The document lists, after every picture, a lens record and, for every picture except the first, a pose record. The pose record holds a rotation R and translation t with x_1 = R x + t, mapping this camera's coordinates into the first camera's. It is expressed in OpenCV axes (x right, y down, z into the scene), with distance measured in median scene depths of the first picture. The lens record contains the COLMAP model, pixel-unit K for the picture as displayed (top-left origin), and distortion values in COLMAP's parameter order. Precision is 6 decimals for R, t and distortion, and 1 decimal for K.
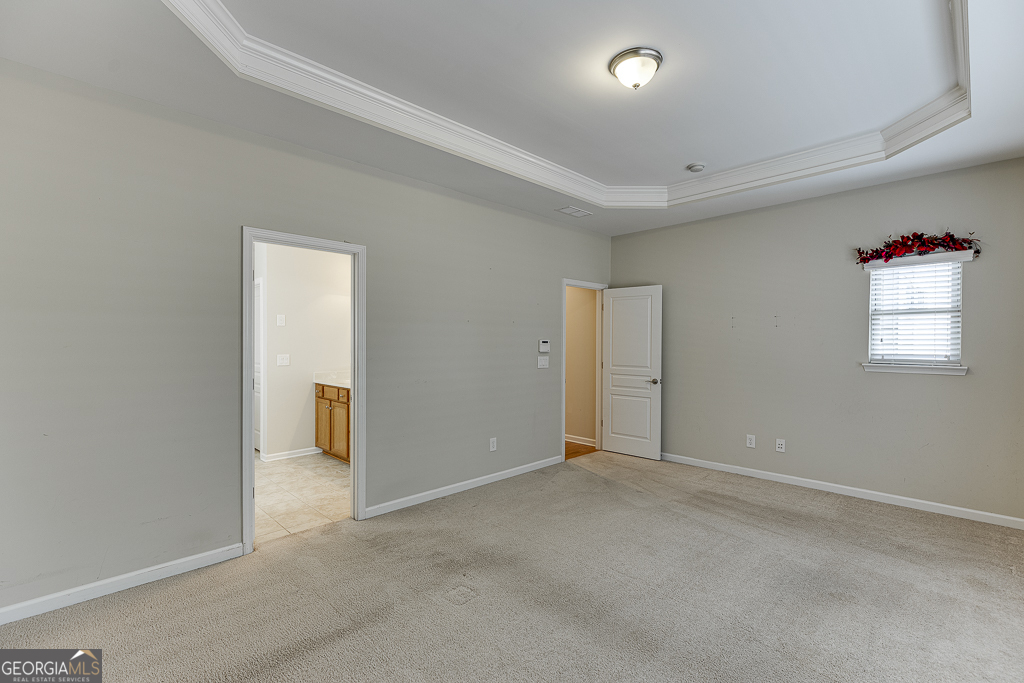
lens RADIAL K [[458.7, 0, 511.0], [0, 458.7, 342.2], [0, 0, 1]] dist [0.011730, -0.002367]
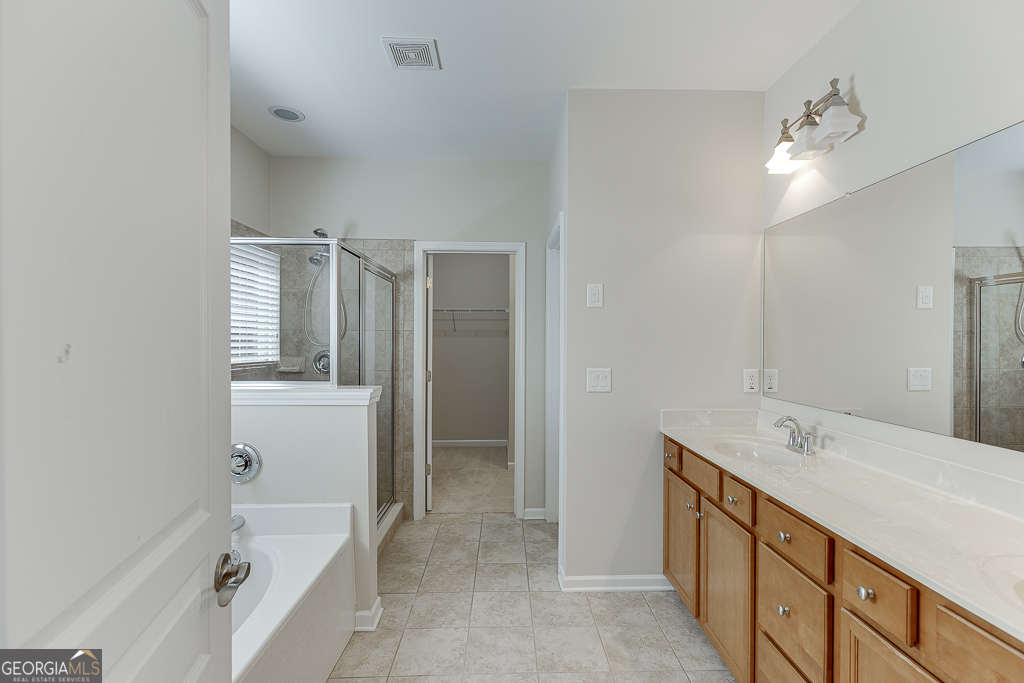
lens RADIAL K [[458.7, 0, 514.9], [0, 458.7, 342.9], [0, 0, 1]] dist [0.011730, -0.002367]
pose [[0.733819, 0.005282, -0.679325, -0.234347], [-0.009025, 0.999957, -0.001973, 0.002534], [0.679285, 0.007579, 0.733835, 0.585898]]
